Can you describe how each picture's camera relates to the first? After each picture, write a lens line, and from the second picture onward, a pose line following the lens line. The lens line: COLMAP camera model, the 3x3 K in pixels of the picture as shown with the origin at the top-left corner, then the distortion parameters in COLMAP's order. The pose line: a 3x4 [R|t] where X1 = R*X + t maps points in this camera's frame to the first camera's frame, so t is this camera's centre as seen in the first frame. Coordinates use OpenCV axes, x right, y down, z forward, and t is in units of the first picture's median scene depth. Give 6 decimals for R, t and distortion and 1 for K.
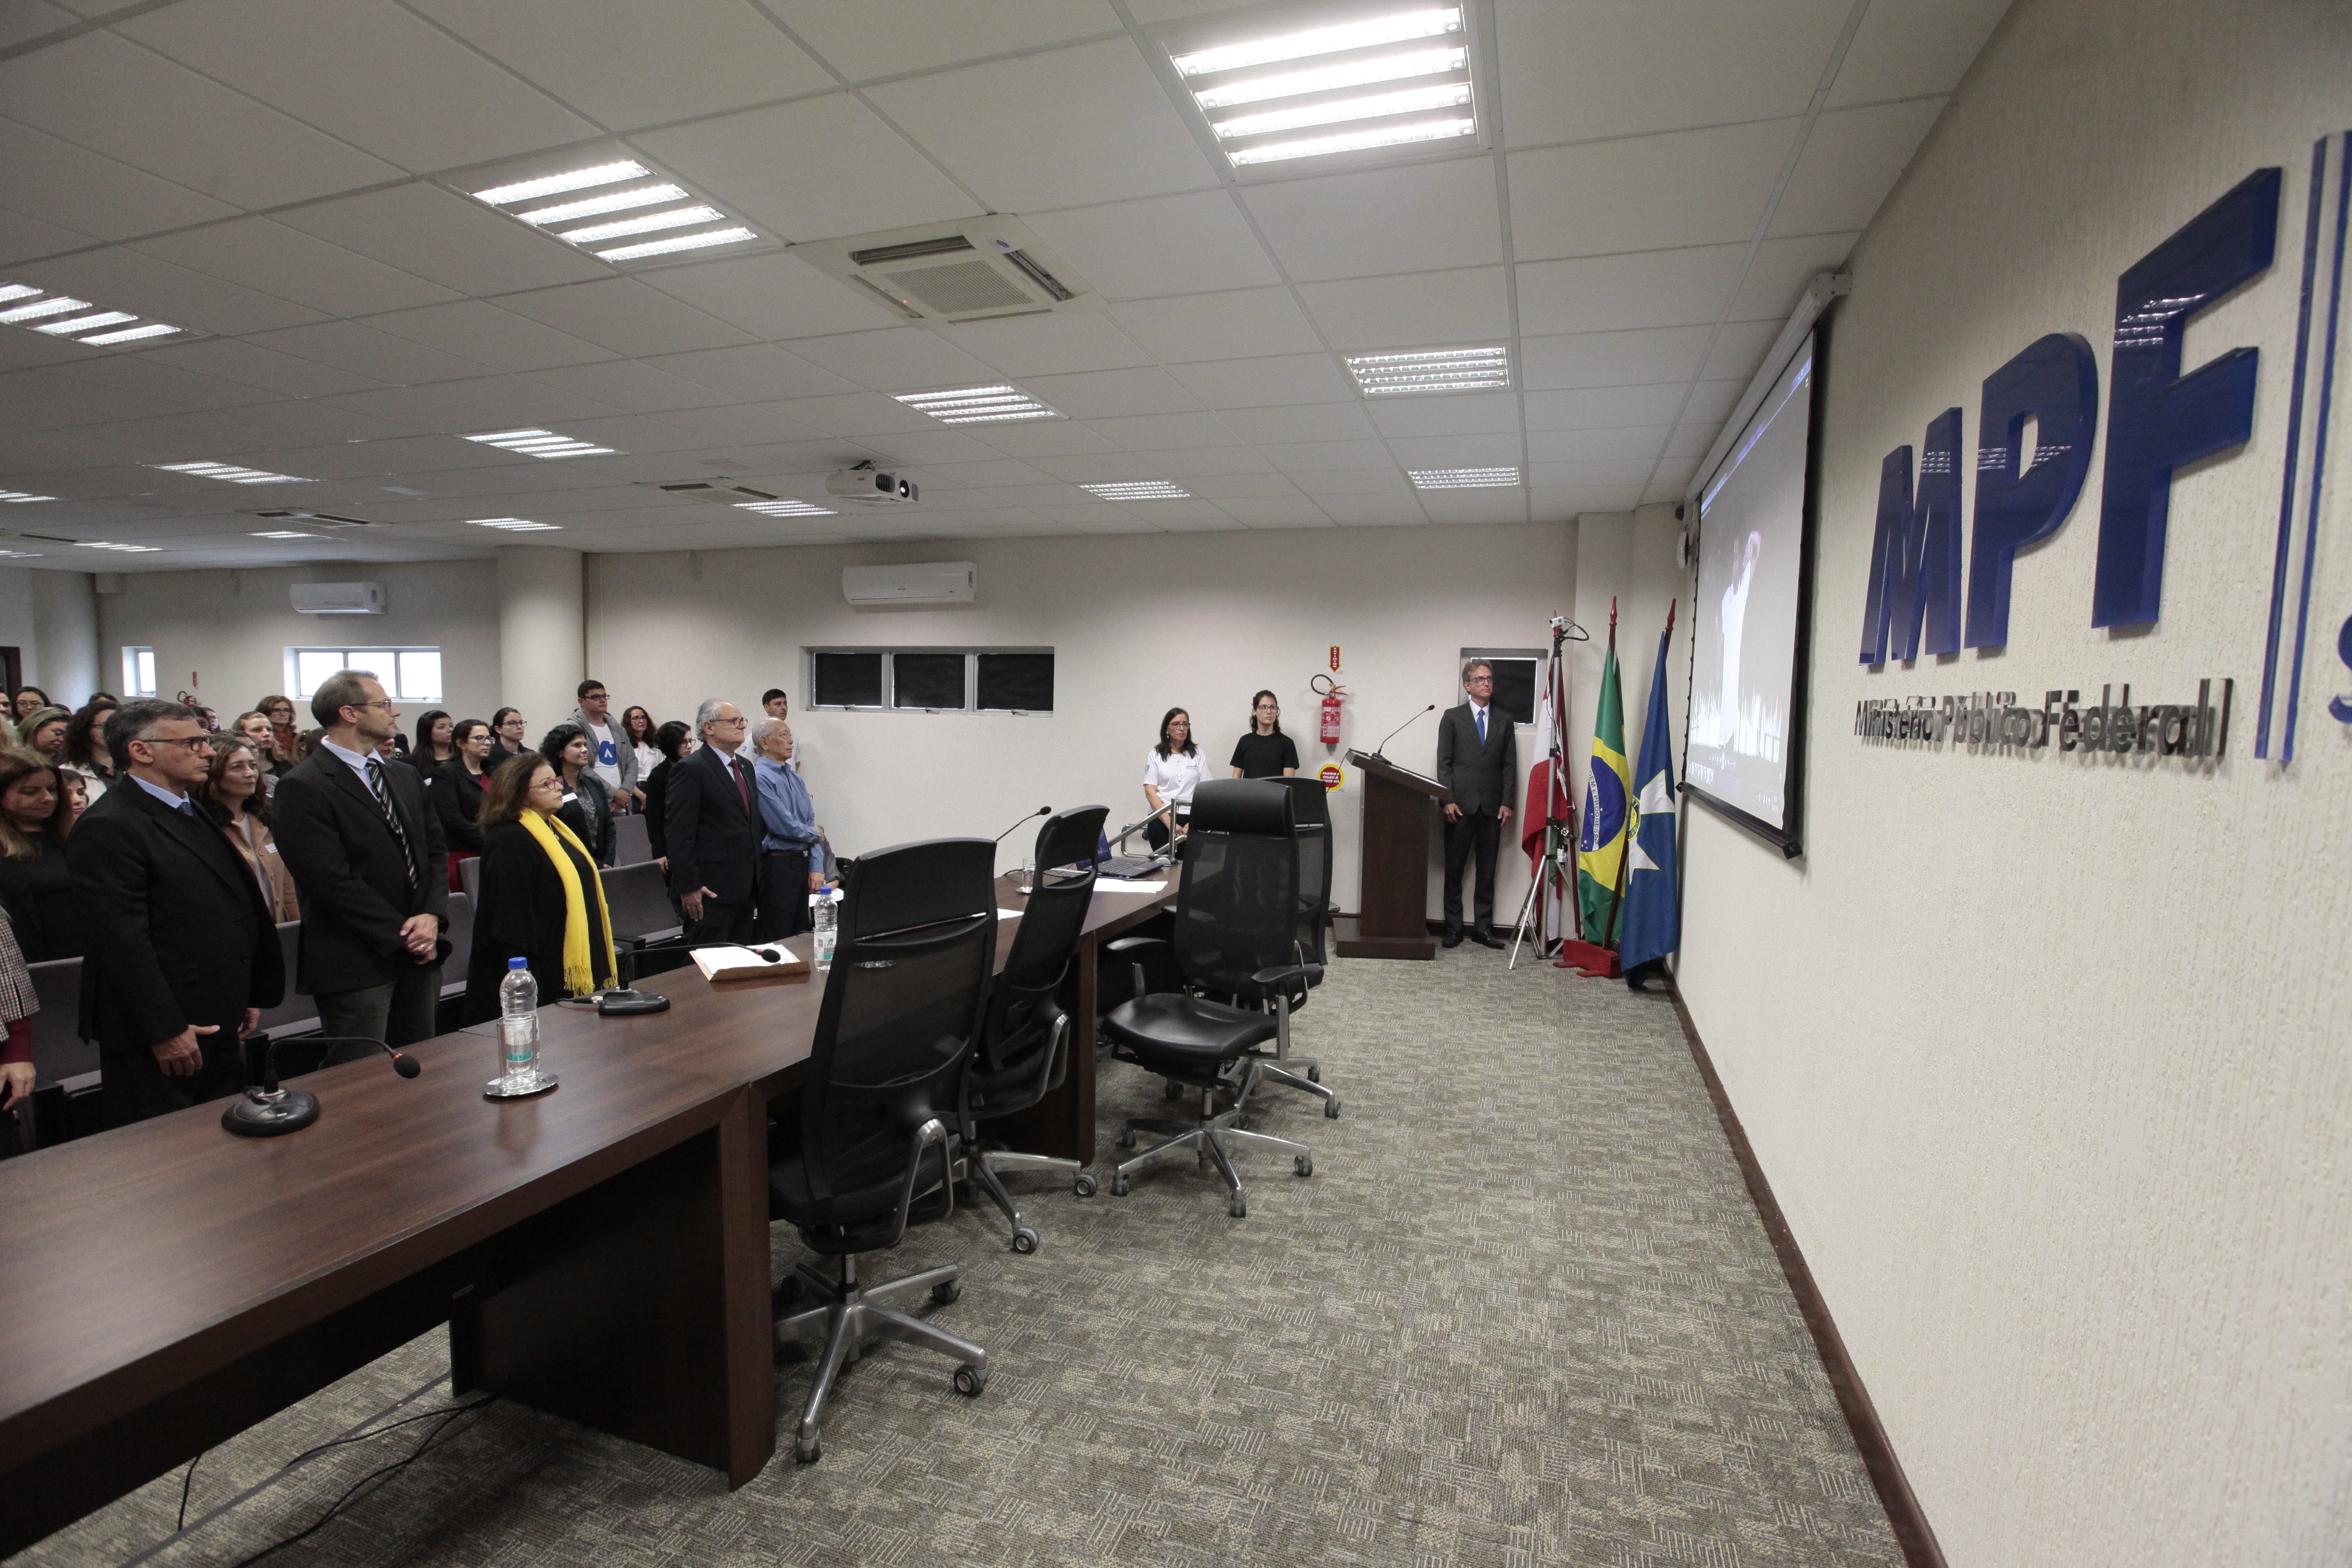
lens RADIAL K [[1065.5, 0, 1176.1], [0, 1065.5, 797.7], [0, 0, 1]] dist [-0.037532, 0.008846]
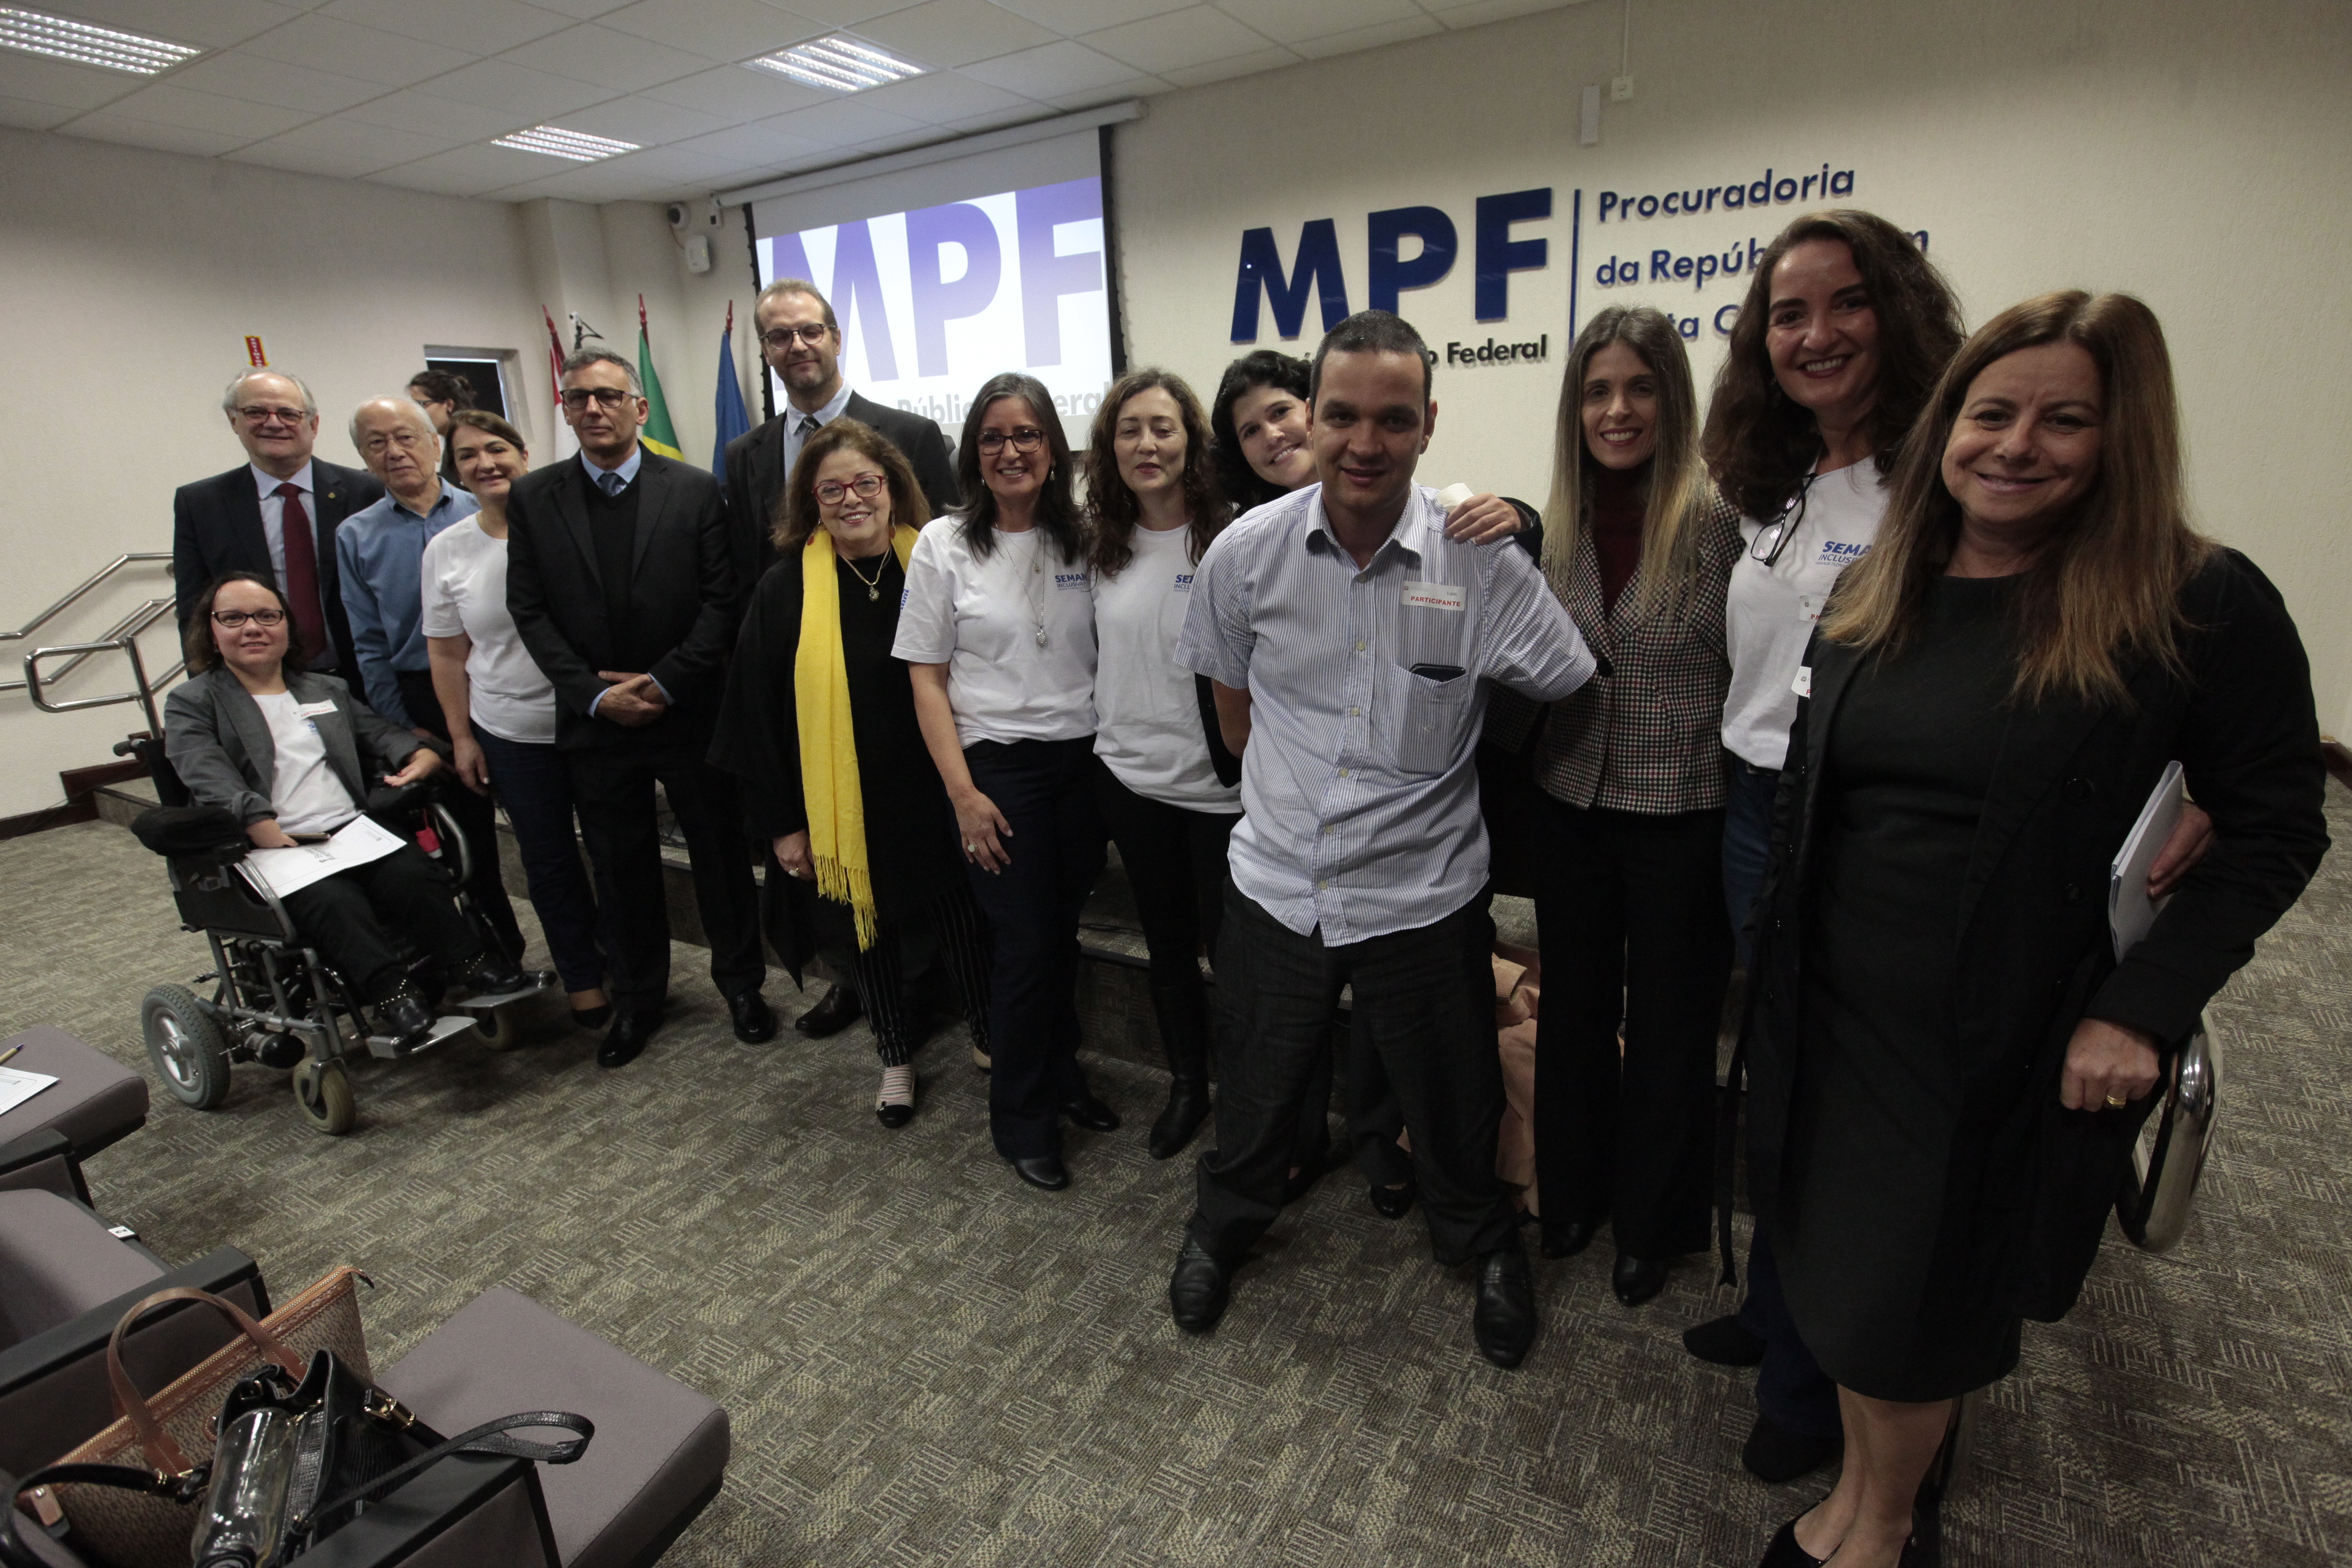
lens RADIAL K [[1167.6, 0, 1168.4], [0, 1167.6, 792.1], [0, 0, 1]] dist [-0.034922, 0.013437]
pose [[0.203886, -0.303701, 0.930697, -1.260622], [0.123545, 0.951047, 0.283277, 0.036630], [-0.971168, 0.057227, 0.231426, 0.504665]]
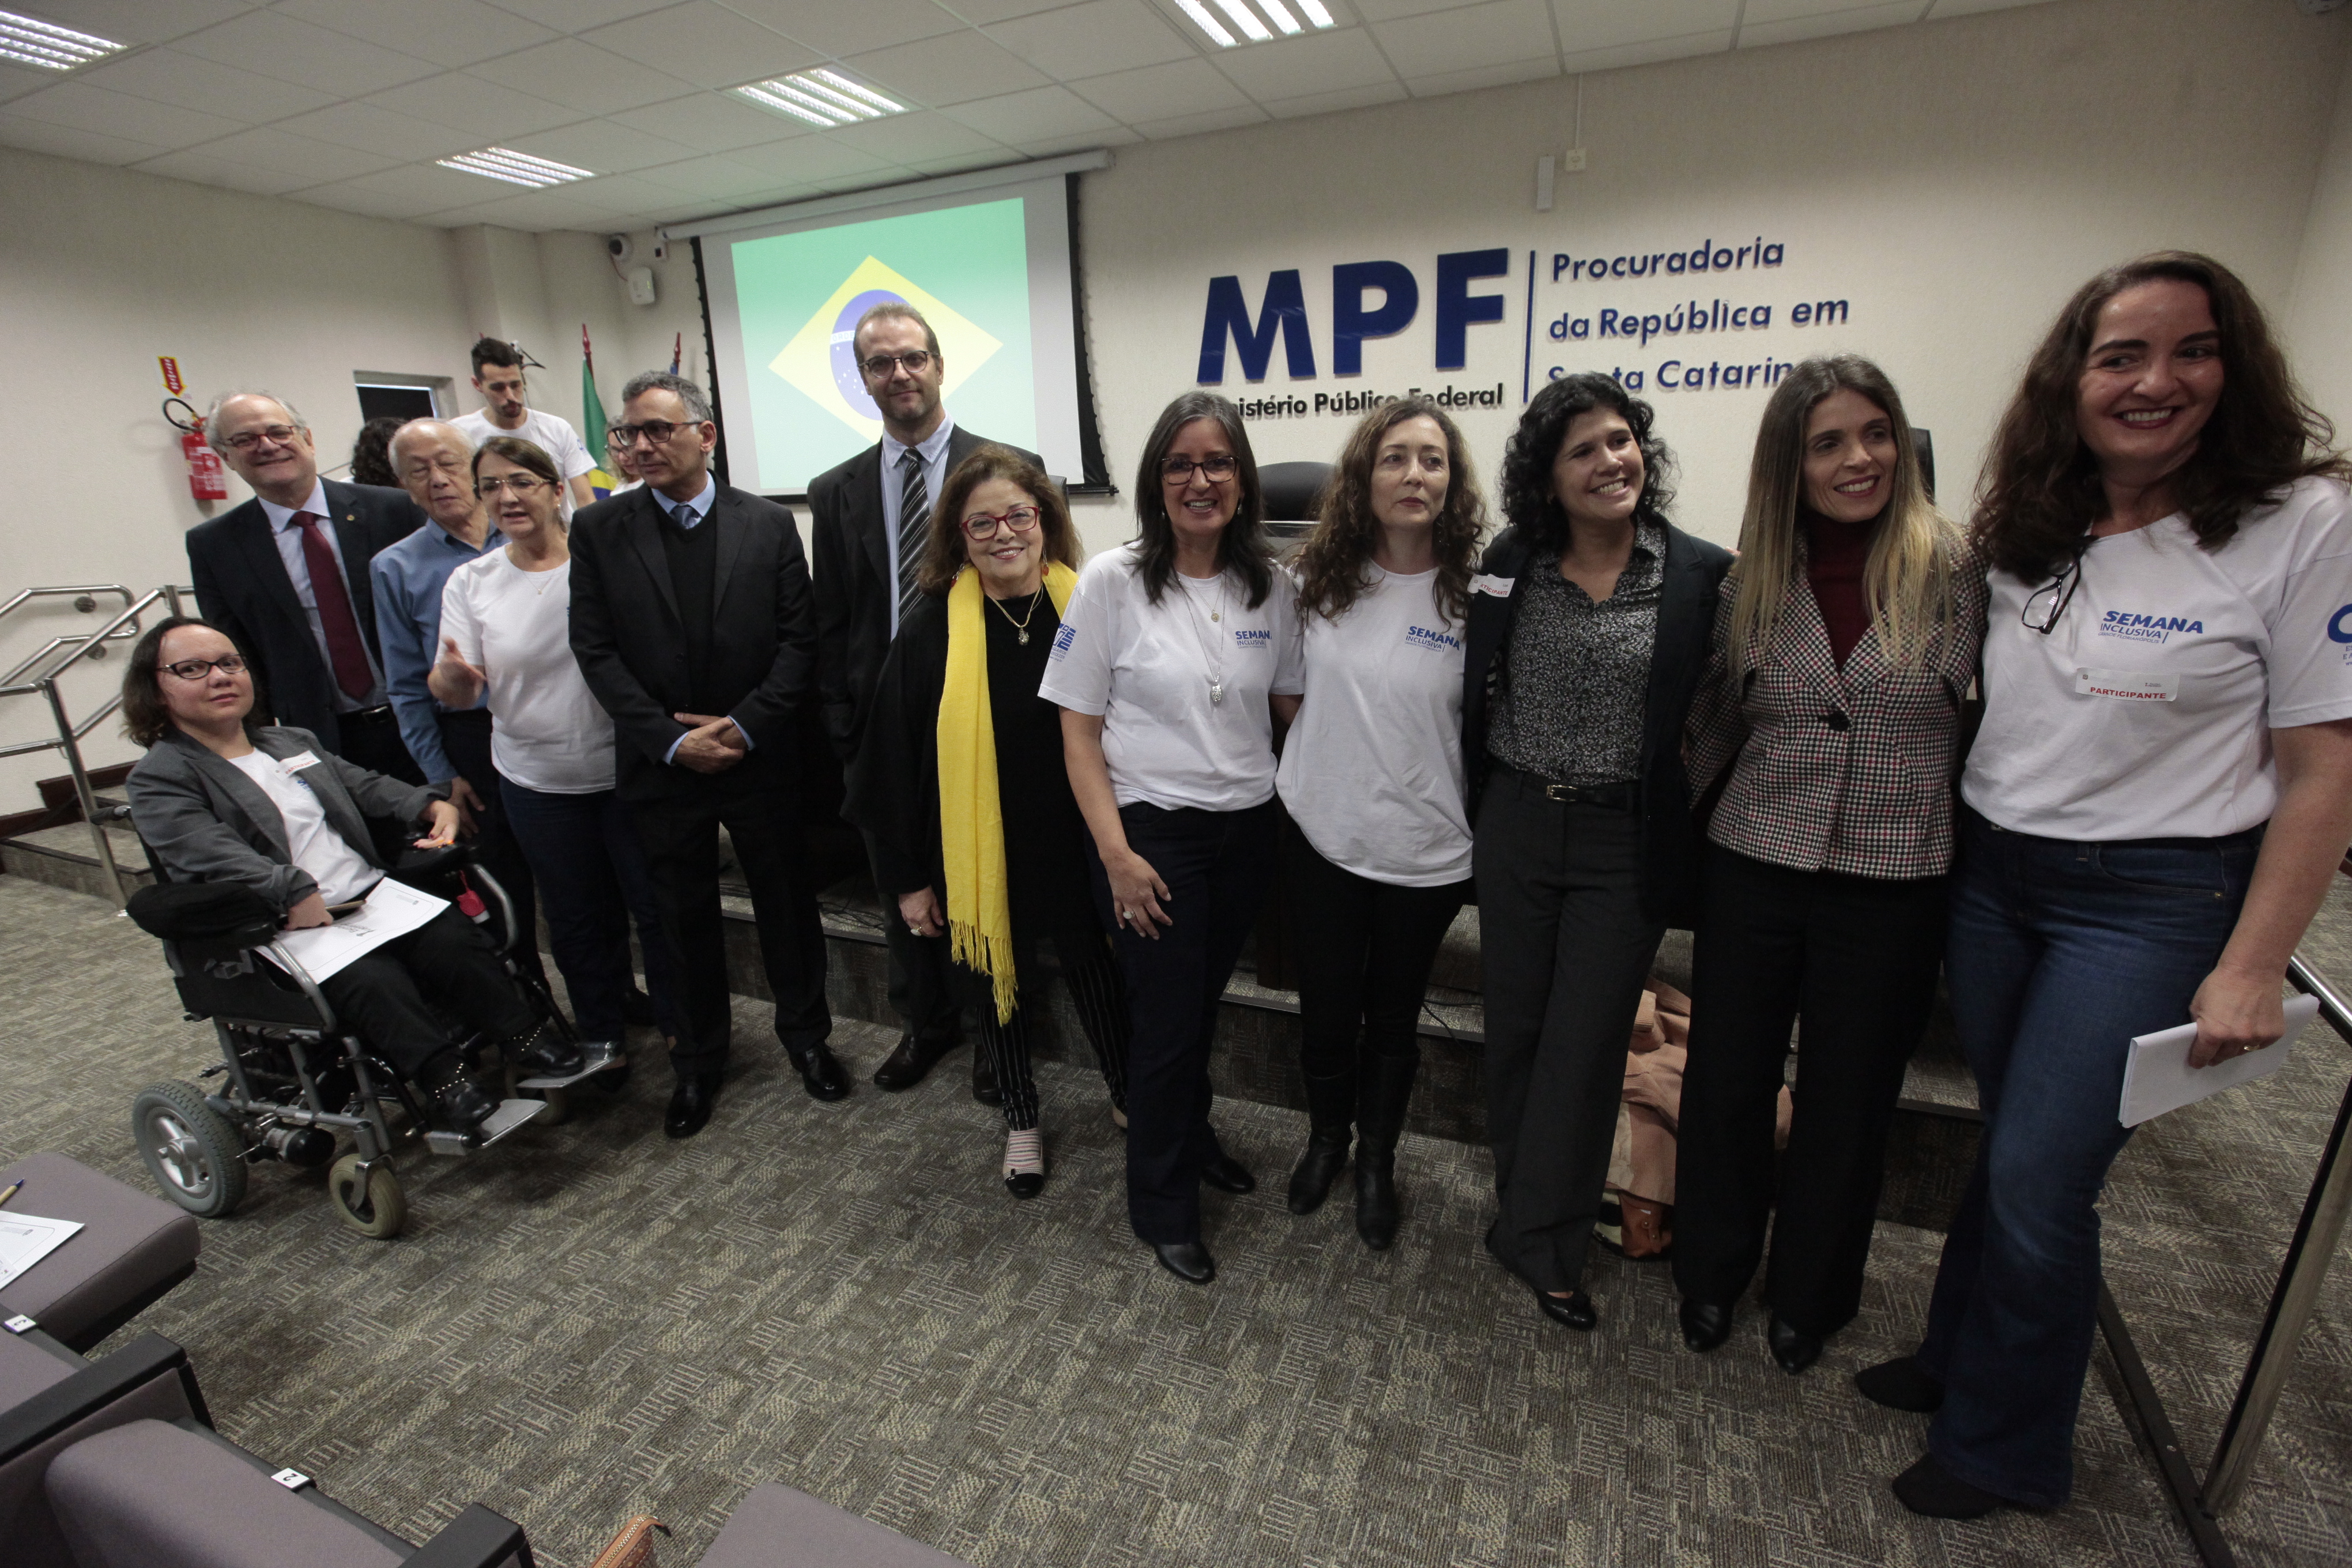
lens RADIAL K [[1065.5, 0, 1171.0], [0, 1065.5, 793.8], [0, 0, 1]] dist [-0.037532, 0.008846]
pose [[0.077416, -0.302470, 0.950010, -1.202109], [0.110256, 0.949622, 0.293362, 0.019473], [-0.990884, 0.082033, 0.106865, 0.684646]]
